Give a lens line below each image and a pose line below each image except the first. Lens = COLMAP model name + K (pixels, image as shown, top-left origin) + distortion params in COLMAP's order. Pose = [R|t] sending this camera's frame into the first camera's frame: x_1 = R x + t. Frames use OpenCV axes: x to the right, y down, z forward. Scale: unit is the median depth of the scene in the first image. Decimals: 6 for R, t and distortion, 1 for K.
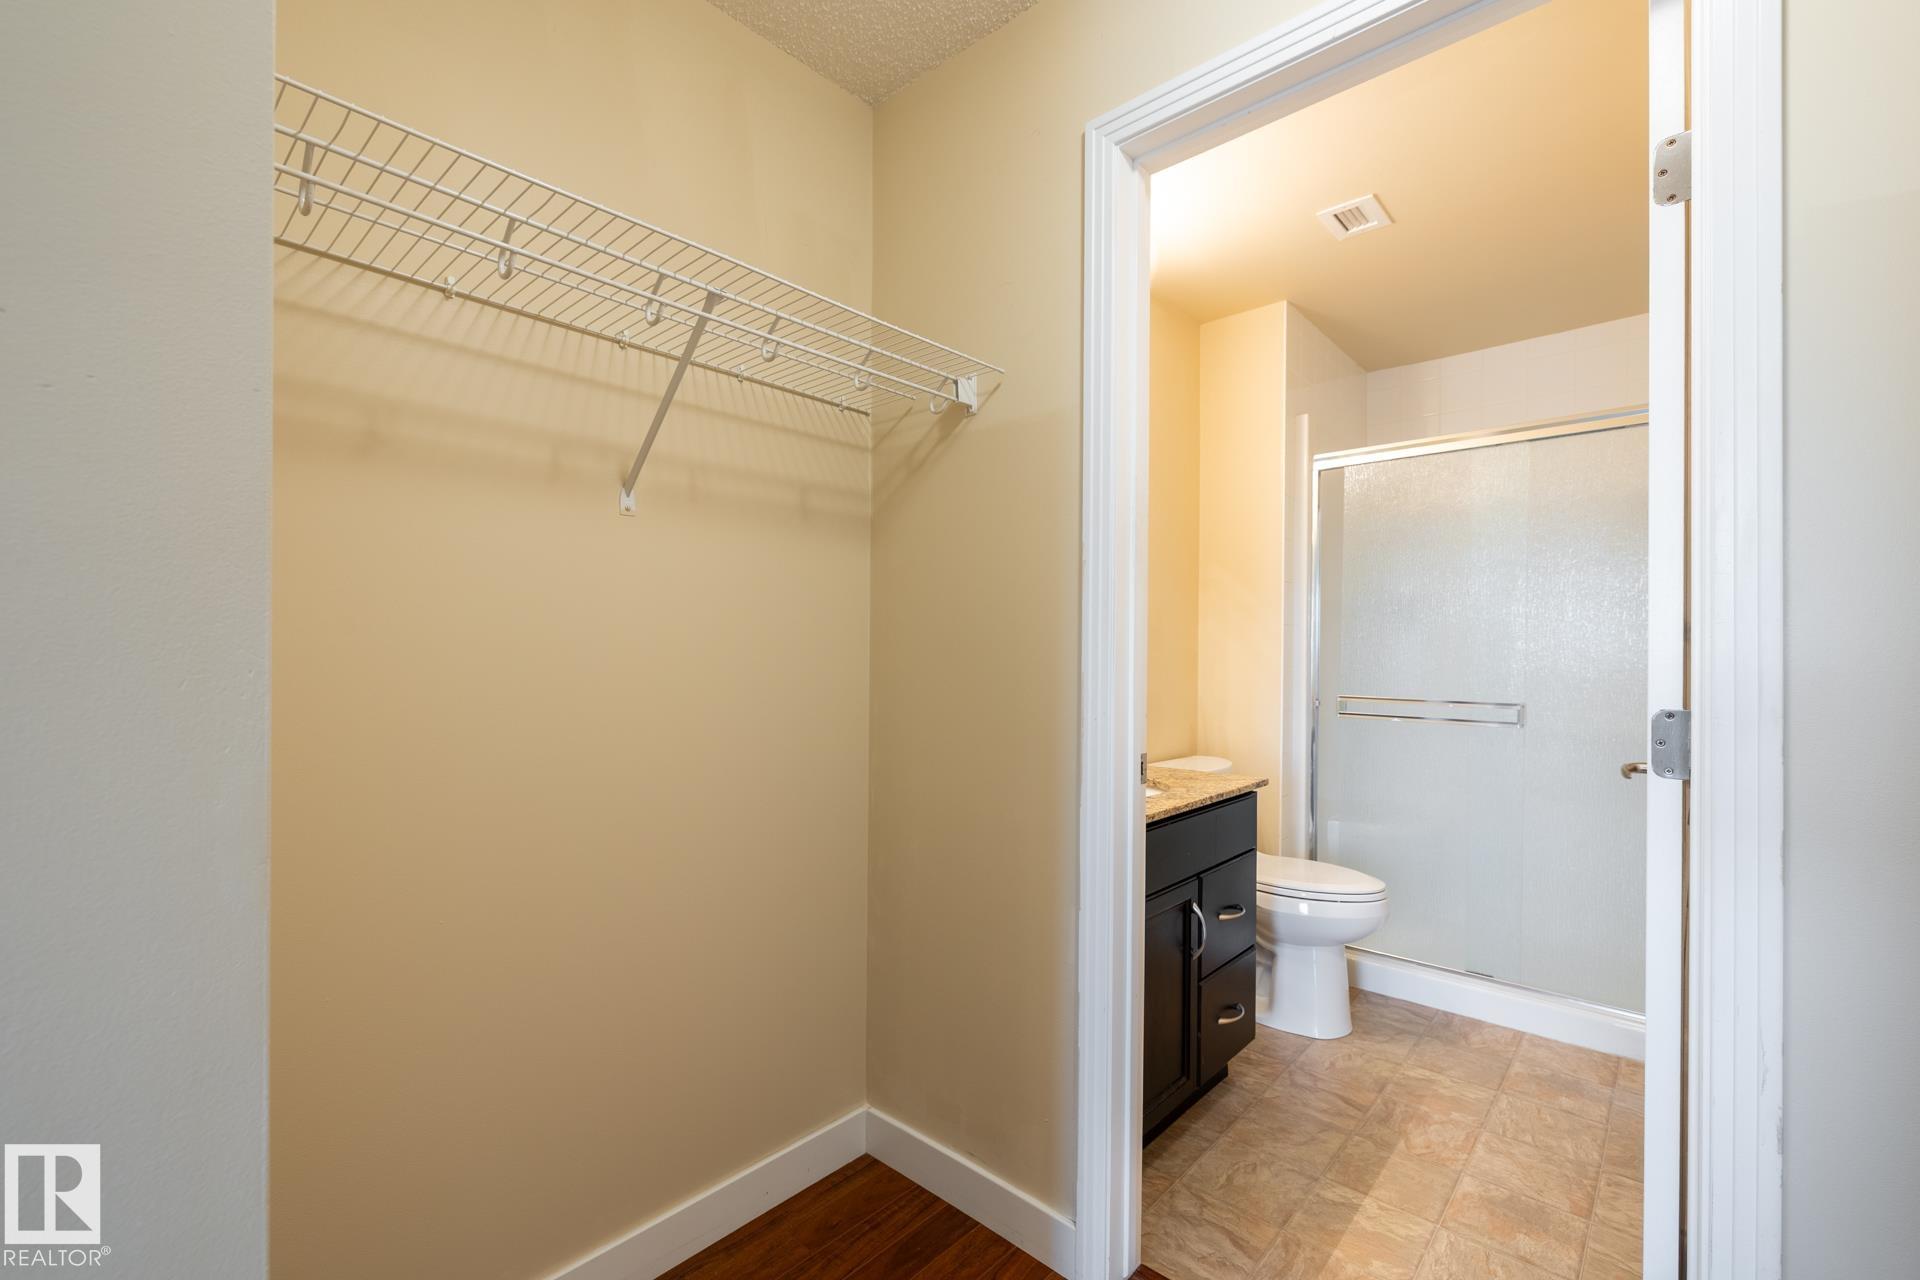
lens RADIAL K [[818.0, 0, 962.4], [0, 818.0, 652.6], [0, 0, 1]] dist [-0.003701, -0.000049]
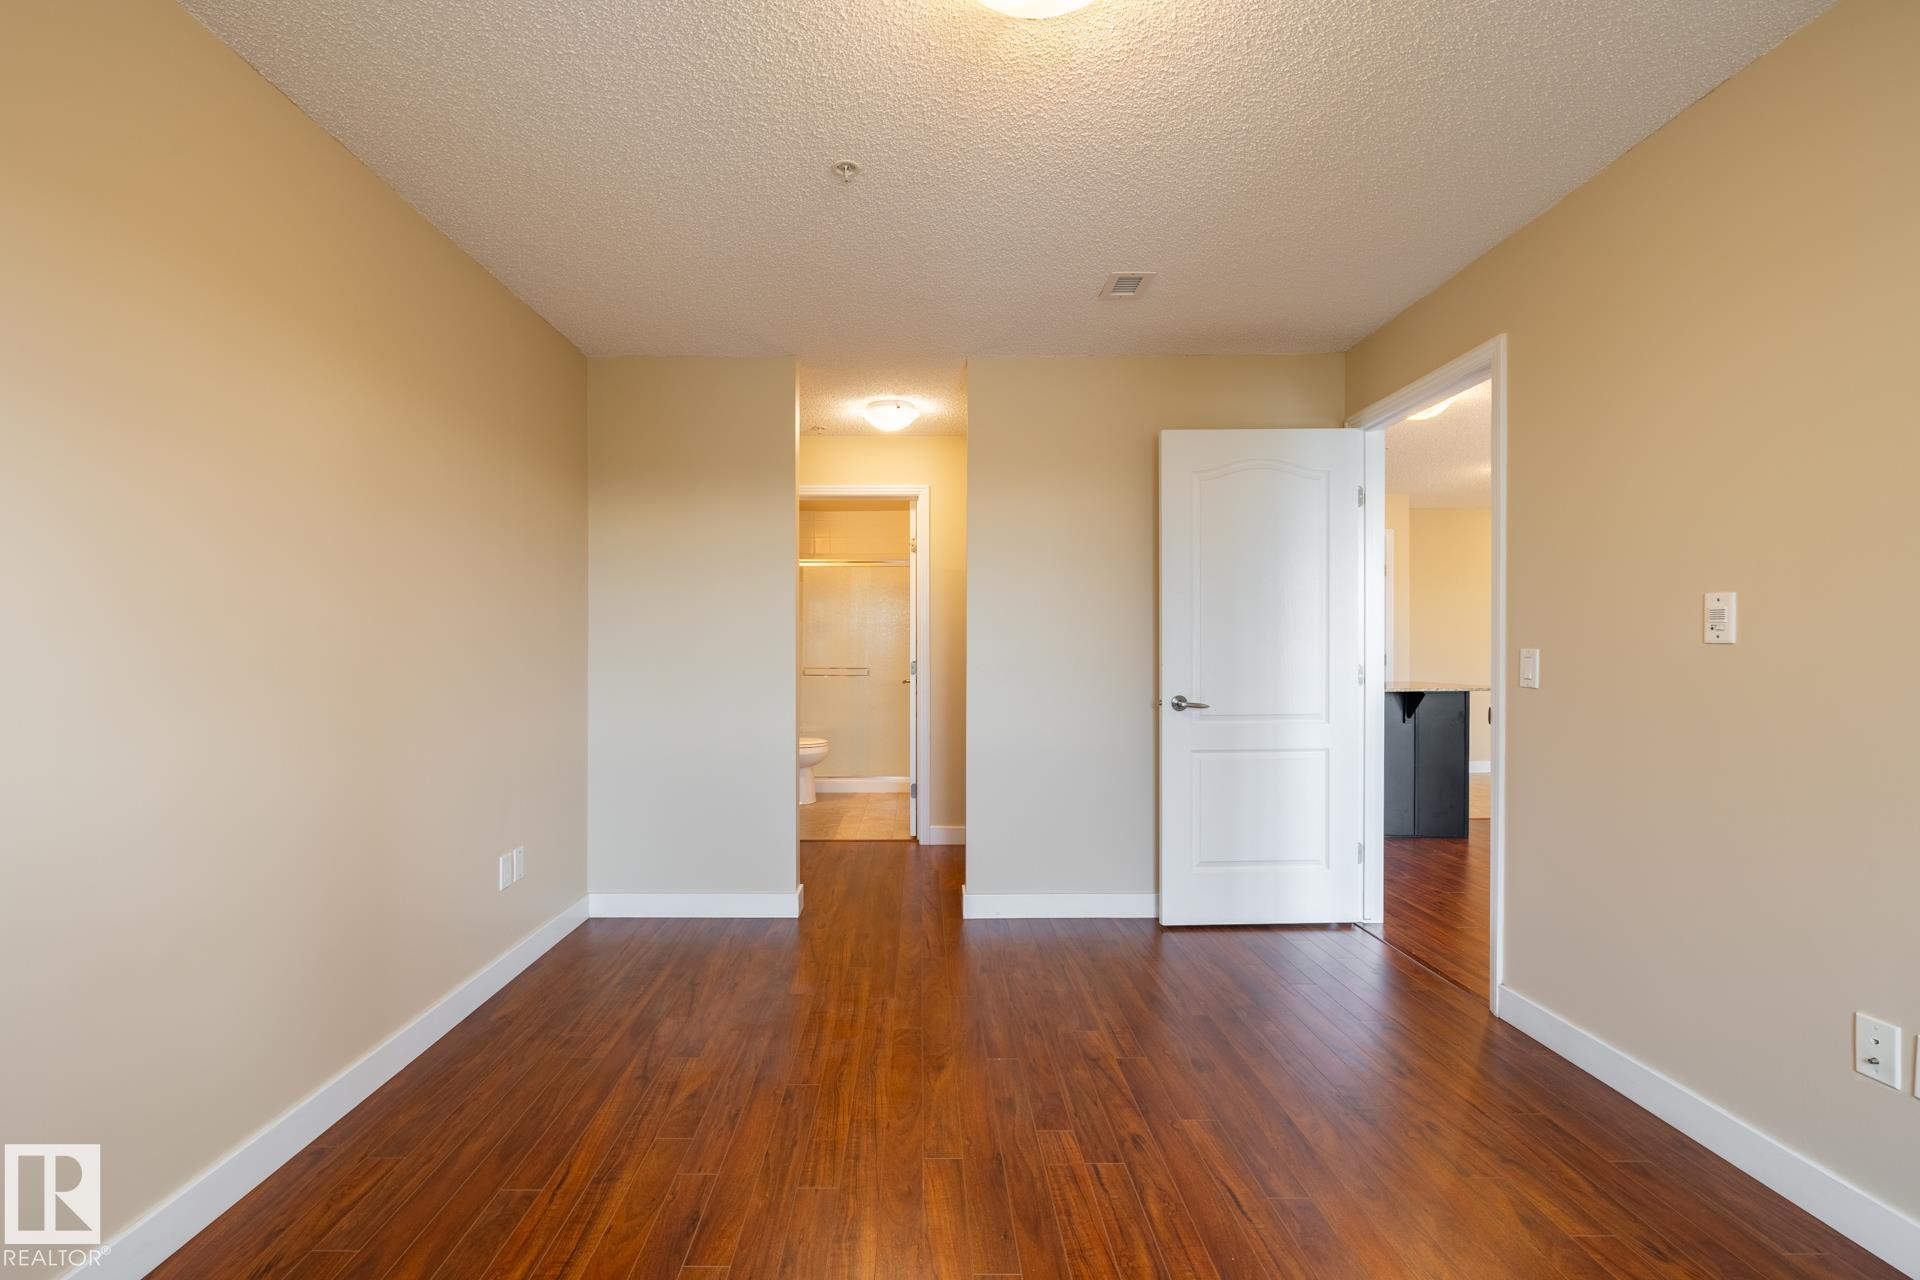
lens RADIAL K [[818.0, 0, 917.9], [0, 818.0, 653.0], [0, 0, 1]] dist [-0.003701, -0.000049]
pose [[0.742997, -0.008724, 0.669238, -0.902939], [0.007653, 0.999960, 0.004539, 0.004122], [-0.669251, 0.001749, 0.743034, -1.000644]]
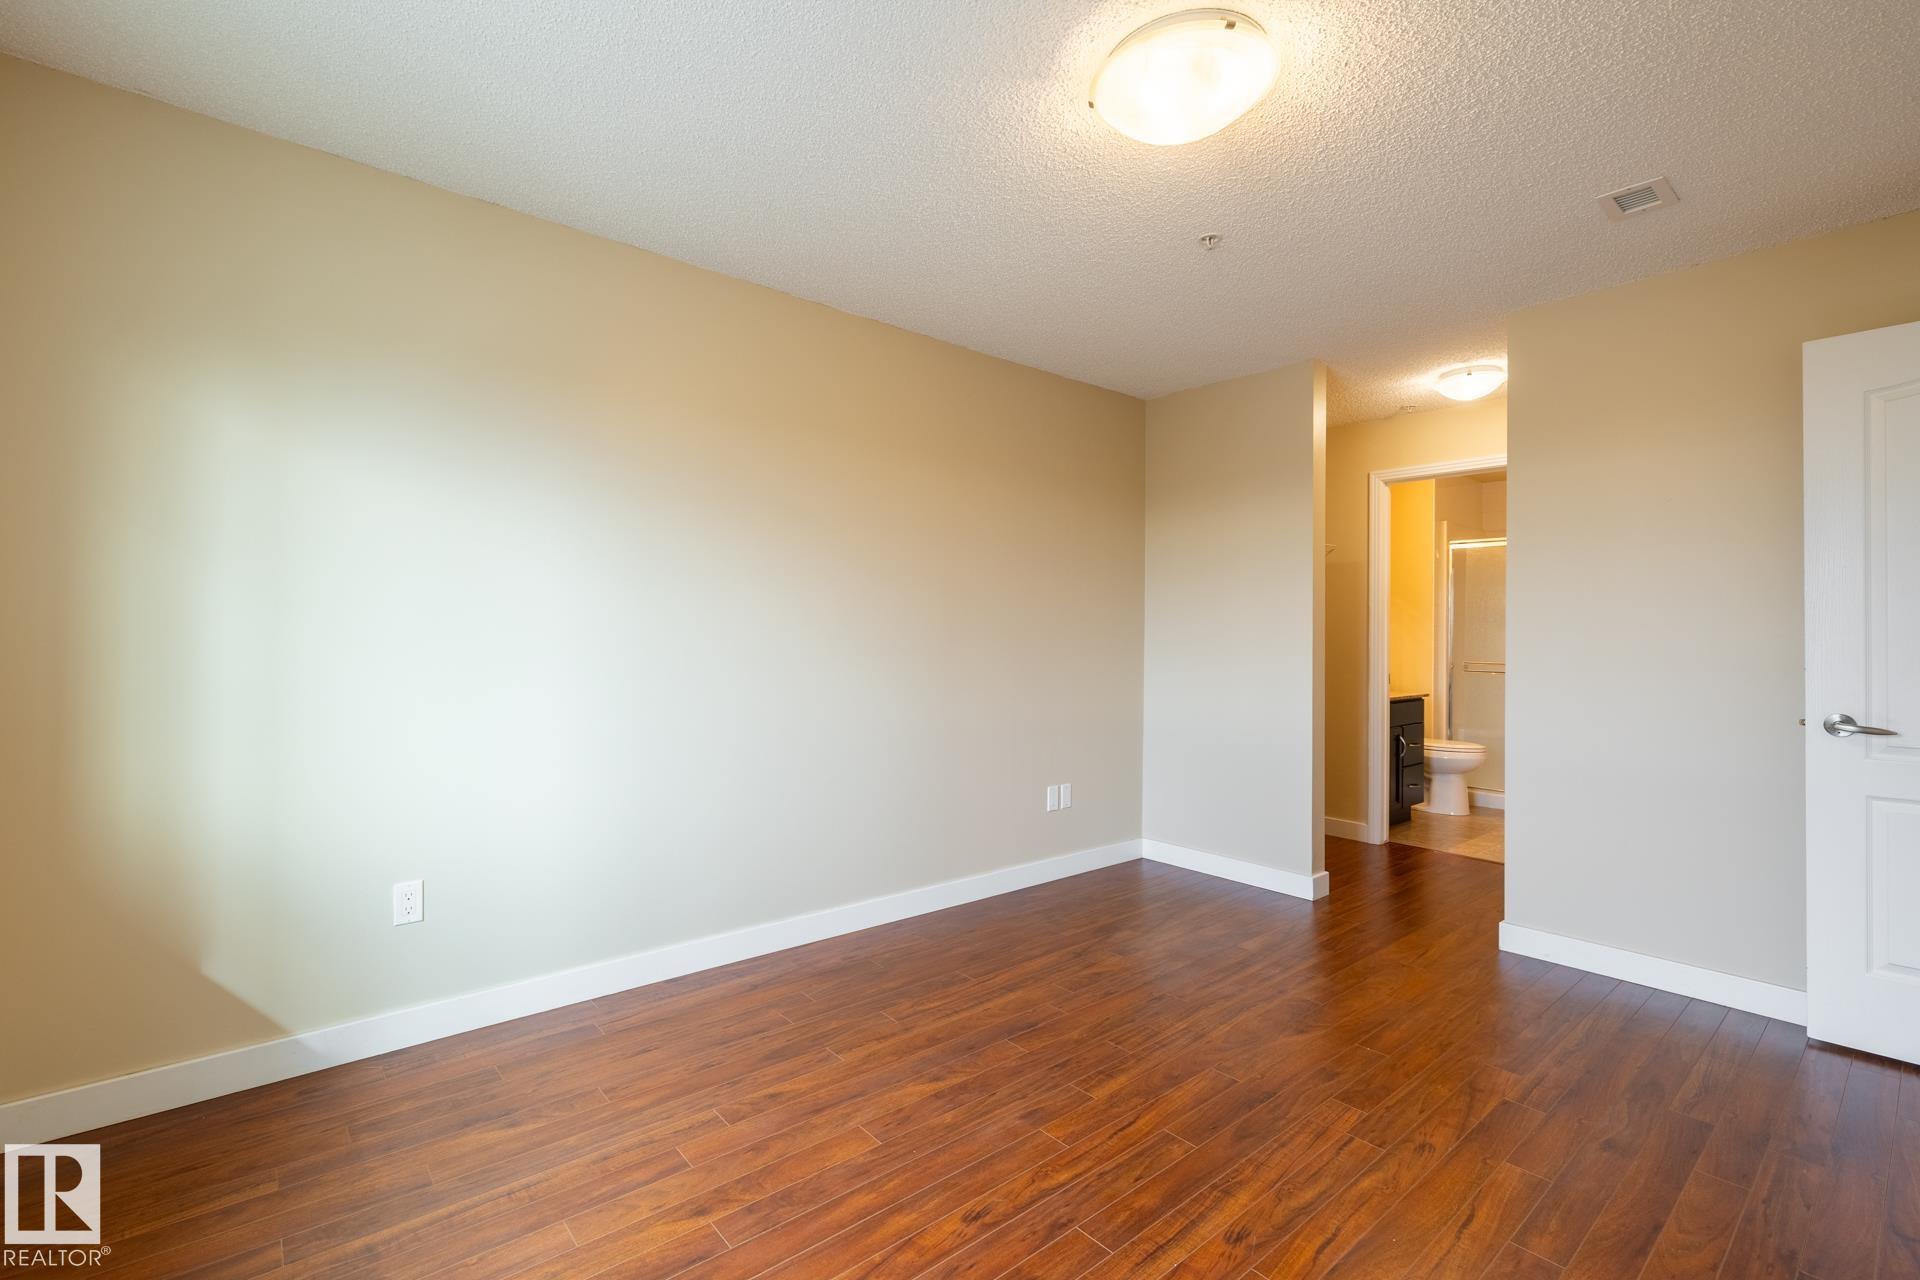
lens RADIAL K [[851.5, 0, 921.3], [0, 851.5, 621.8], [0, 0, 1]] dist [0.003359, 0.000253]
pose [[0.988880, 0.005150, -0.148625, -0.600321], [-0.007880, 0.999811, -0.017790, 0.003197], [0.148505, 0.018763, 0.988734, -1.395280]]
